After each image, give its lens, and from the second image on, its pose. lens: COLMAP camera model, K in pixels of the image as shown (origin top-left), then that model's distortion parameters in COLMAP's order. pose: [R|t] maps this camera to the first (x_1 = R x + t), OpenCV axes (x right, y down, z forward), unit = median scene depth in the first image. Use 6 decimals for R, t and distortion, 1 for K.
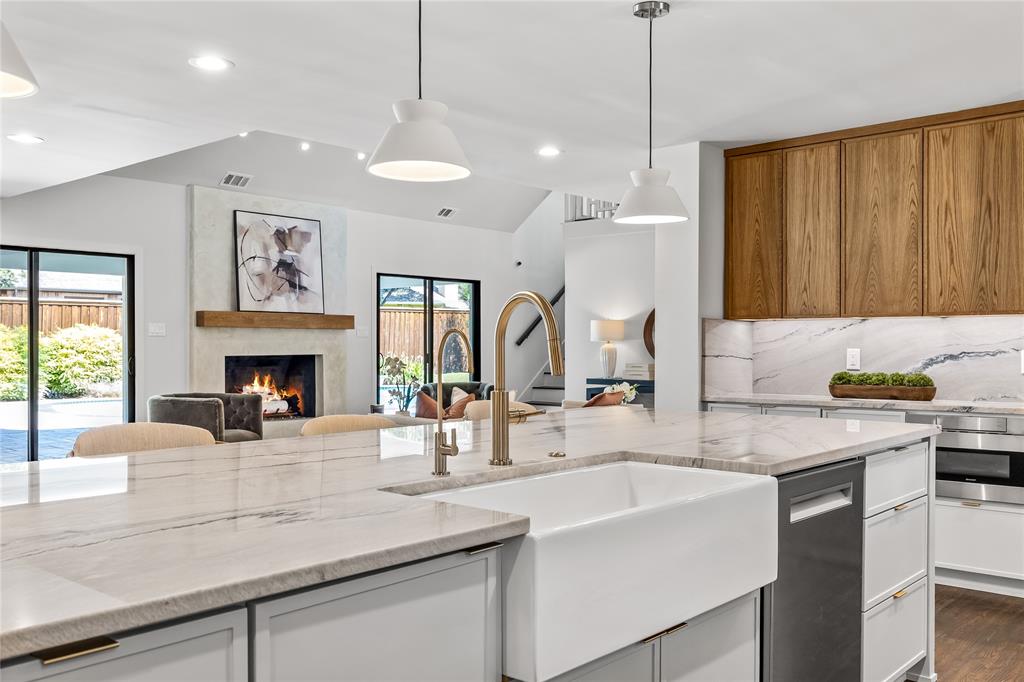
lens RADIAL K [[891.2, 0, 509.8], [0, 891.2, 338.1], [0, 0, 1]] dist [-0.013218, 0.012493]
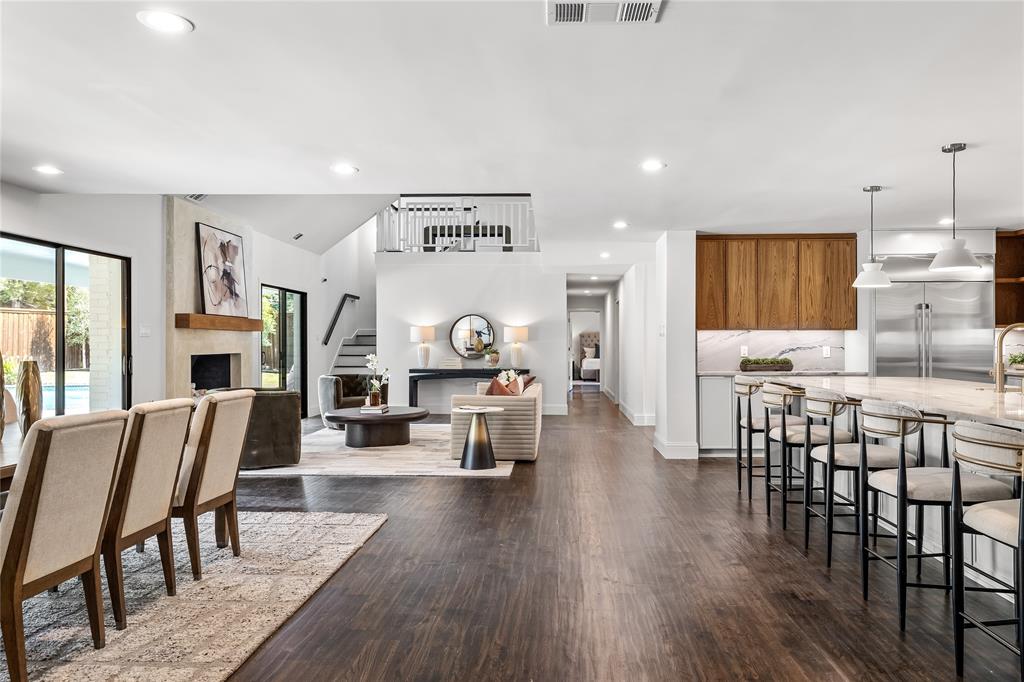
lens RADIAL K [[695.6, 0, 522.2], [0, 695.6, 339.8], [0, 0, 1]] dist [-0.027487, 0.007306]
pose [[0.769413, 0.002890, 0.638745, -0.959762], [-0.003241, 0.999995, -0.000621, 0.000879], [-0.638743, -0.001592, 0.769418, 0.153819]]
